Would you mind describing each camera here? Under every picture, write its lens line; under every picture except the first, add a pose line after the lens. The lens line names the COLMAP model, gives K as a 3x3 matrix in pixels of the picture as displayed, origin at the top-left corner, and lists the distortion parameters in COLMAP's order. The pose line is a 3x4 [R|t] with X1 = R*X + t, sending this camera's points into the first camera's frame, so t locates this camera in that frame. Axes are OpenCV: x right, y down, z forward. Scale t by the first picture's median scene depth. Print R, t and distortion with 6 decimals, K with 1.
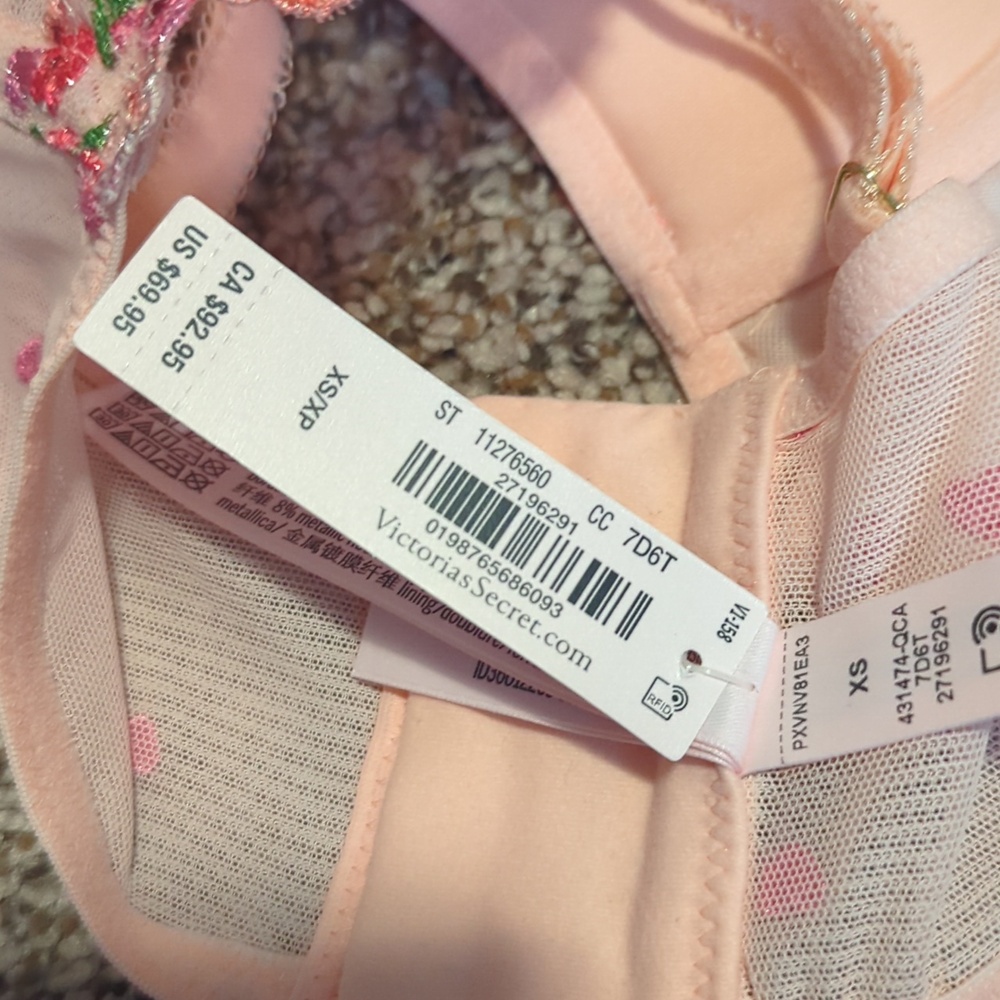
lens RADIAL K [[1731.2, 0, 500.3], [0, 1731.2, 445.4], [0, 0, 1]] dist [0.019810, -0.265053]
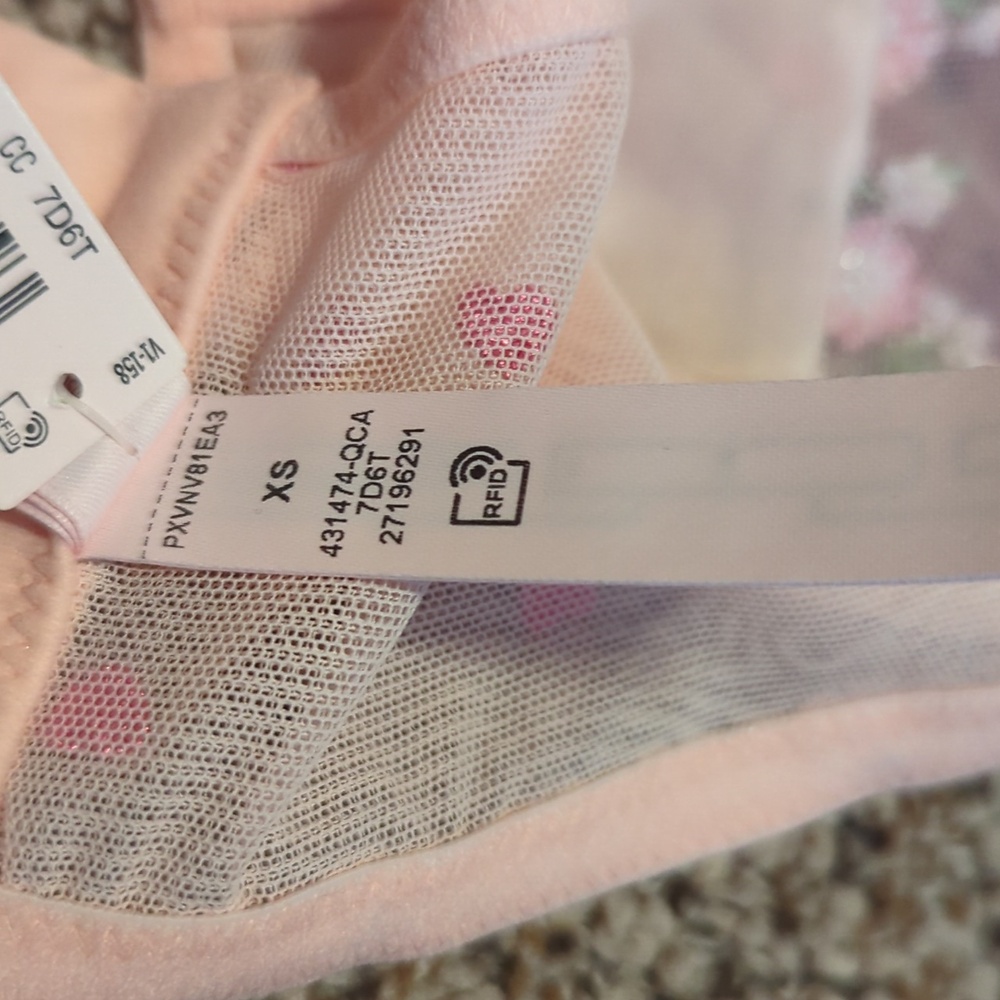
lens RADIAL K [[1731.2, 0, 500.3], [0, 1731.2, 445.4], [0, 0, 1]] dist [0.019810, -0.265053]
pose [[0.851393, 0.329416, 0.408186, -0.023602], [-0.356217, 0.934338, -0.011038, 0.093868], [-0.385020, -0.136005, 0.912832, 0.280807]]
